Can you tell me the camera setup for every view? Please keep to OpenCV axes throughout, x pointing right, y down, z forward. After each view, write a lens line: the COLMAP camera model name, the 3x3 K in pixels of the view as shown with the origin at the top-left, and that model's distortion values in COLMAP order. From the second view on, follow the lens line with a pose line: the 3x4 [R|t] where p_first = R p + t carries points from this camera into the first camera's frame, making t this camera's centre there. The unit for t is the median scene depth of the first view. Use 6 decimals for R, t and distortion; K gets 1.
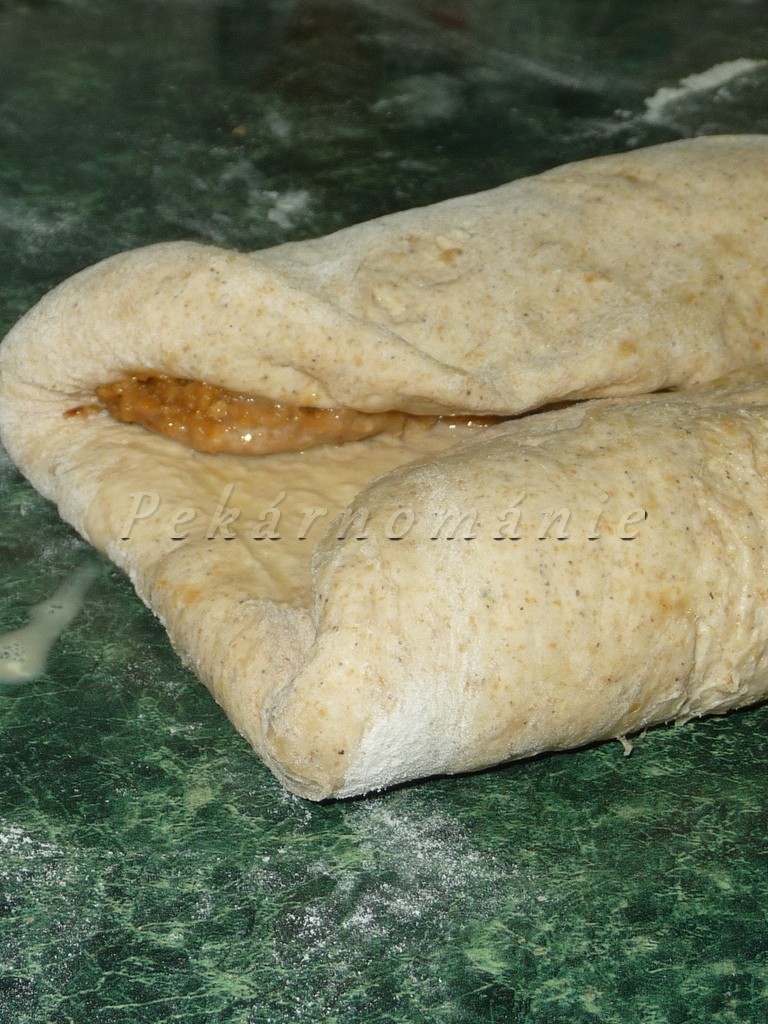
lens RADIAL K [[2147.3, 0, 386.8], [0, 2147.3, 508.5], [0, 0, 1]] dist [0.000325, 0.000000]
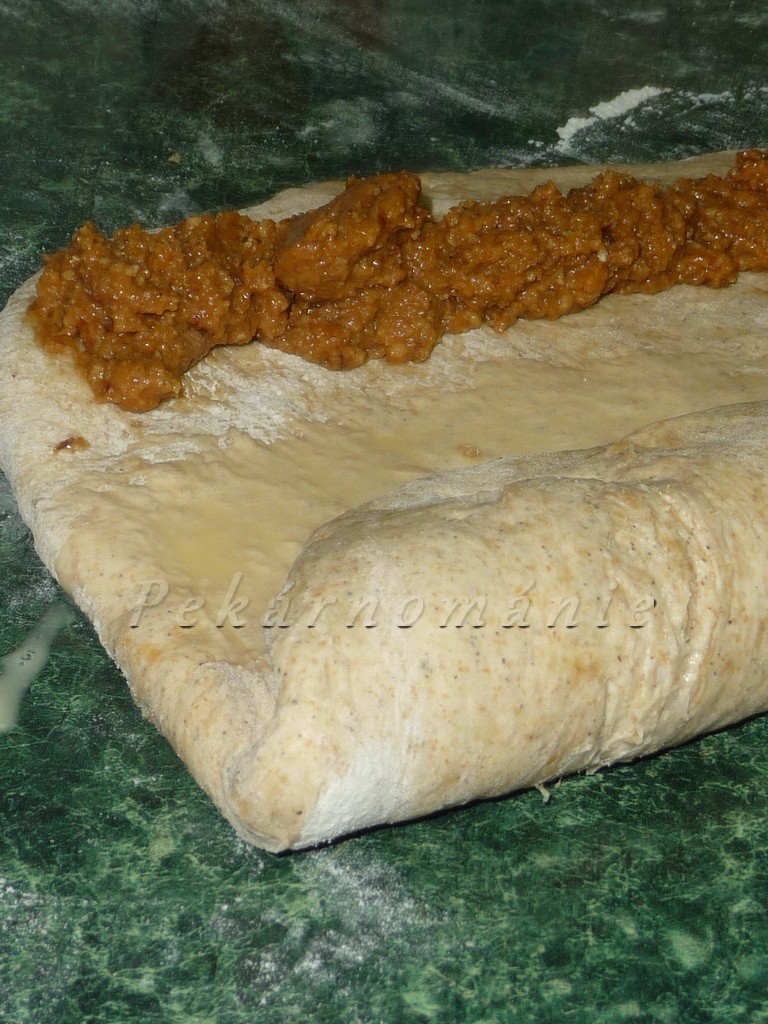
lens RADIAL K [[2147.3, 0, 383.6], [0, 2147.3, 510.2], [0, 0, 1]] dist [0.000325, 0.000000]
pose [[0.998240, 0.017462, 0.056671, -0.038174], [-0.020122, 0.998705, 0.046726, -0.091655], [-0.055782, -0.047784, 0.997299, -0.104209]]
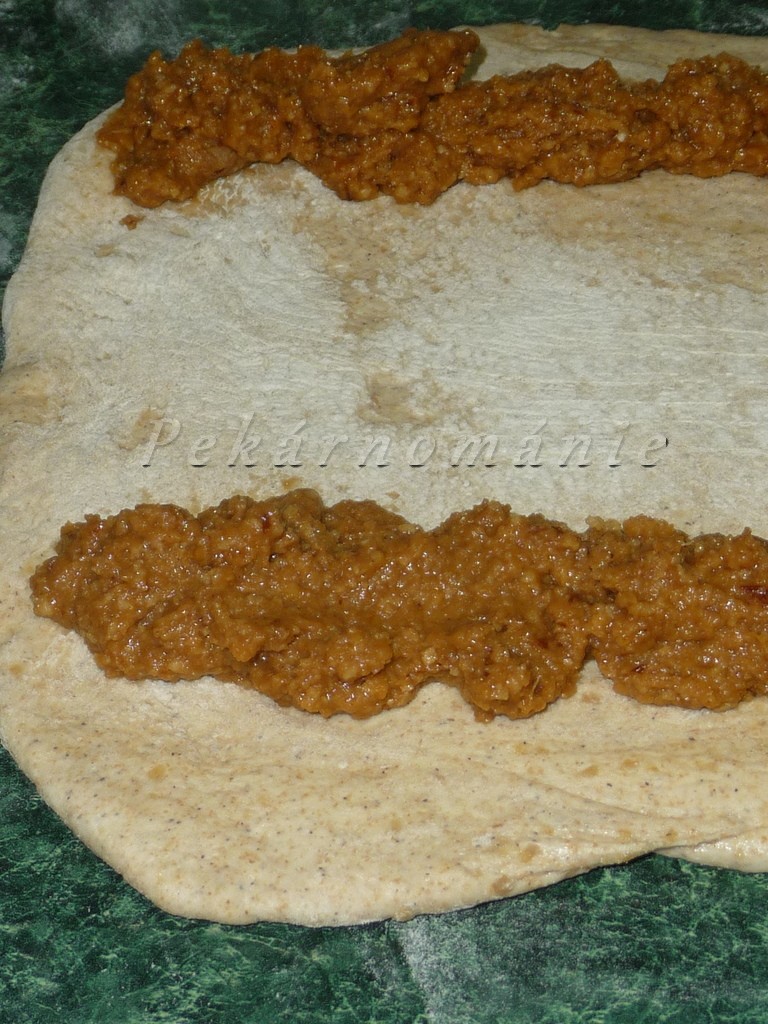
lens RADIAL K [[2147.3, 0, 386.5], [0, 2147.3, 514.2], [0, 0, 1]] dist [0.000325, 0.000000]
pose [[0.886606, 0.252166, -0.387739, 0.730618], [-0.172526, 0.958109, 0.228607, -0.267270], [0.429144, -0.135789, 0.892971, -0.155587]]
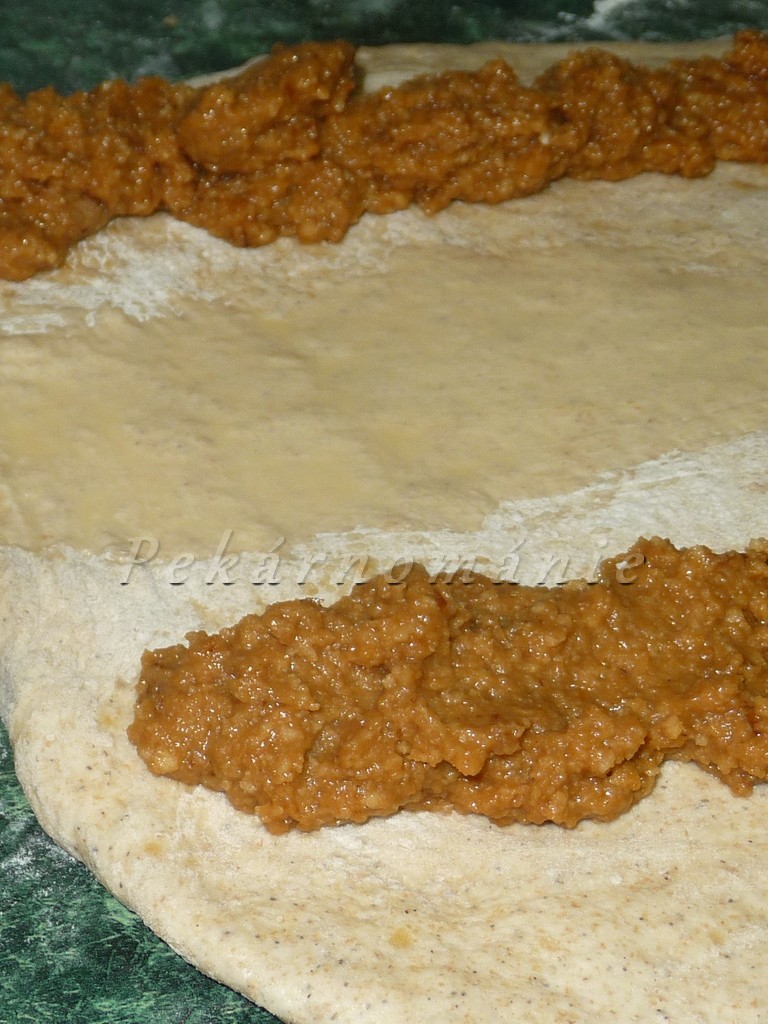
lens RADIAL K [[2147.3, 0, 378.1], [0, 2147.3, 517.6], [0, 0, 1]] dist [0.000325, 0.000000]
pose [[0.992906, 0.079099, -0.088777, 0.231243], [-0.068603, 0.990921, 0.115625, -0.110894], [0.097117, -0.108715, 0.989318, -0.041867]]
